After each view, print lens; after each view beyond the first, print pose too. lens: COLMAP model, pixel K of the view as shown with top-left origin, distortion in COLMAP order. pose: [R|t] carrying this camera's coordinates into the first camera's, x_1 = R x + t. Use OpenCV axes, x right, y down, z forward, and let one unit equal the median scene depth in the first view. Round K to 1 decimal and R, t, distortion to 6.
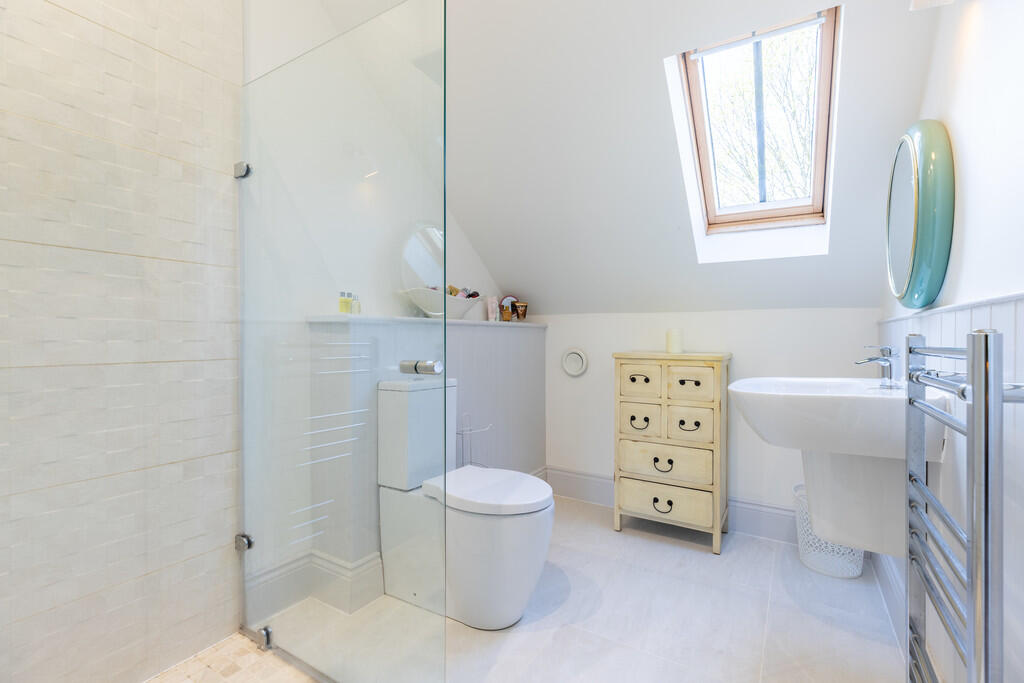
lens RADIAL K [[464.7, 0, 511.5], [0, 464.7, 344.8], [0, 0, 1]] dist [0.004030, 0.000875]
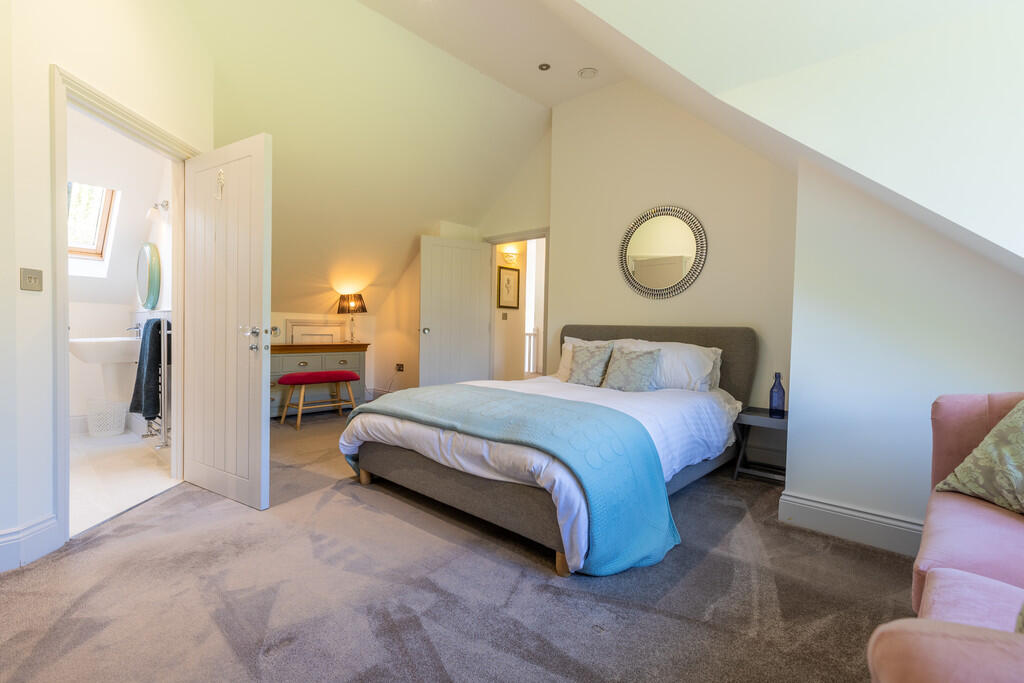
lens RADIAL K [[464.7, 0, 510.2], [0, 464.7, 339.4], [0, 0, 1]] dist [0.004030, 0.000875]
pose [[0.188124, -0.028905, 0.981720, -1.406422], [-0.011685, 0.999430, 0.031665, -0.014002], [-0.982076, -0.017429, 0.187679, -1.580757]]
